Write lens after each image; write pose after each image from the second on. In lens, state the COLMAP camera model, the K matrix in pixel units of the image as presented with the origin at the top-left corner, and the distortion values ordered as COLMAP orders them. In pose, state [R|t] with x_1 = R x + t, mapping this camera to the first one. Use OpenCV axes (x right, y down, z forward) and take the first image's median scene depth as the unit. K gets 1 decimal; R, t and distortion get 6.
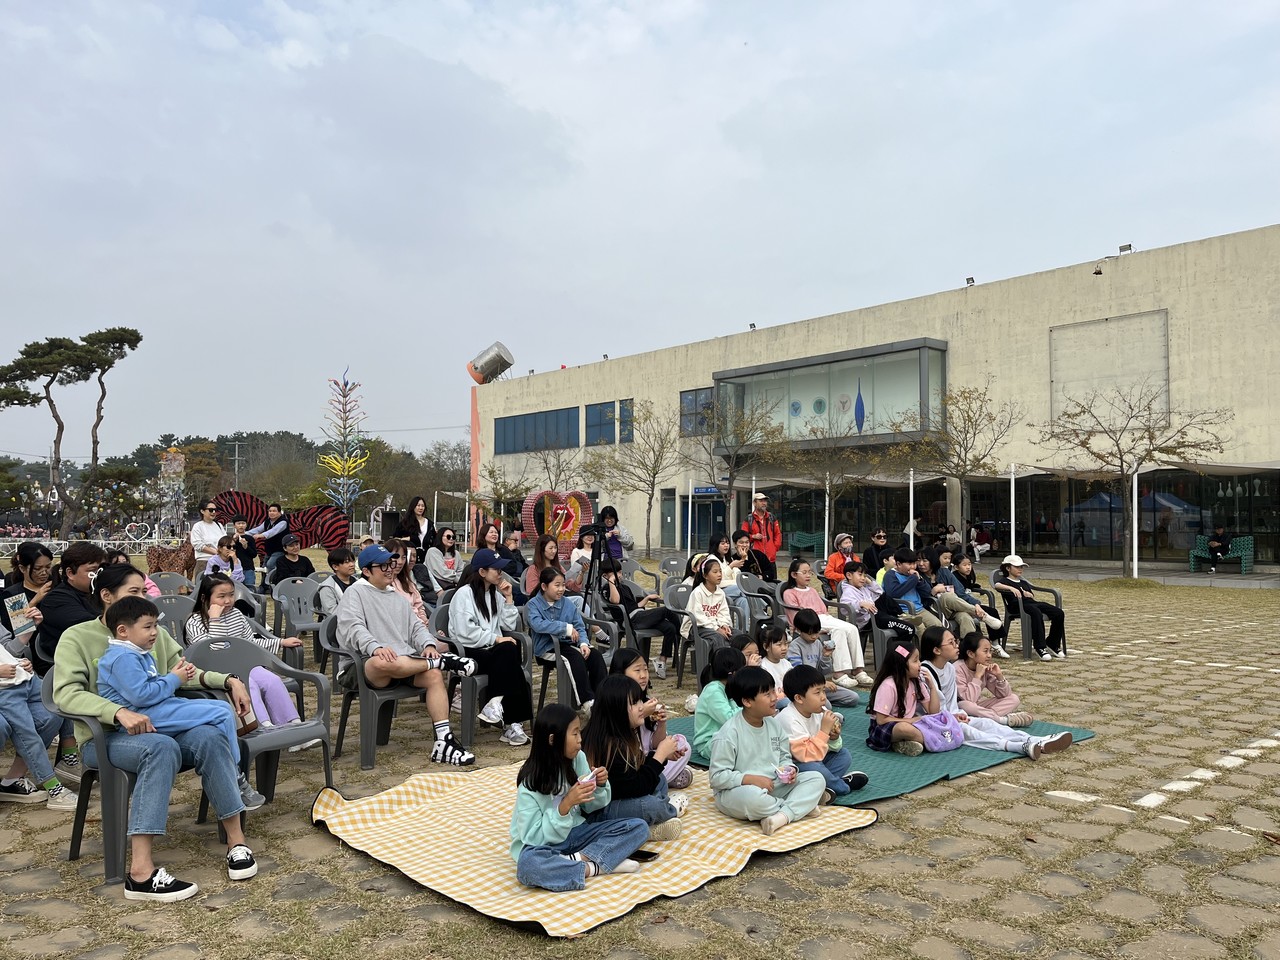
lens RADIAL K [[969.8, 0, 652.1], [0, 969.8, 488.2], [0, 0, 1]] dist [0.071584, -0.101719]
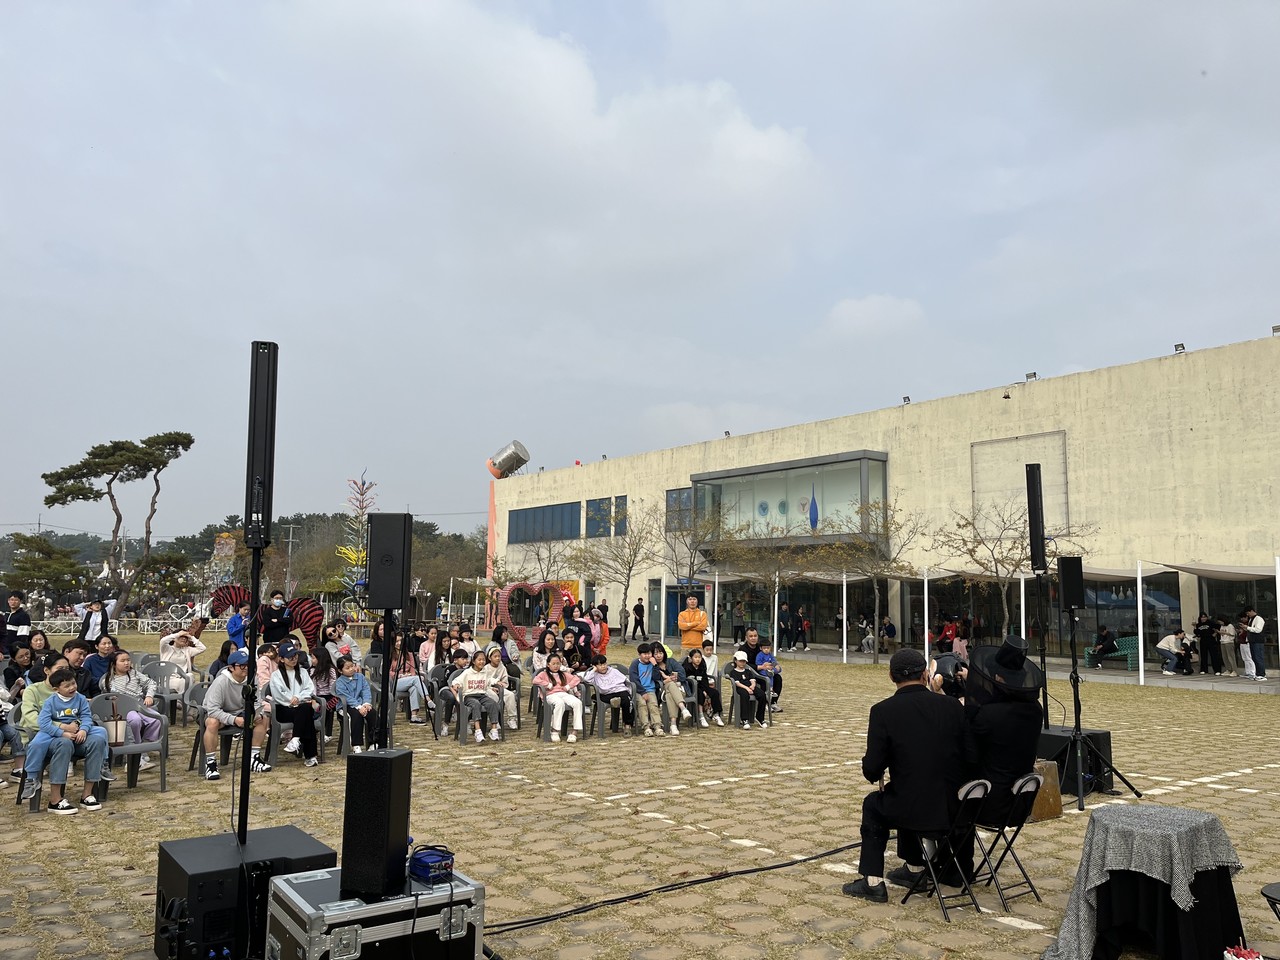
lens RADIAL K [[969.8, 0, 642.3], [0, 969.8, 487.8], [0, 0, 1]] dist [0.071584, -0.101719]
pose [[0.997793, 0.008476, -0.065864, 0.083442], [-0.014034, 0.996334, -0.084387, -0.011124], [0.064907, 0.085125, 0.994254, -0.102181]]
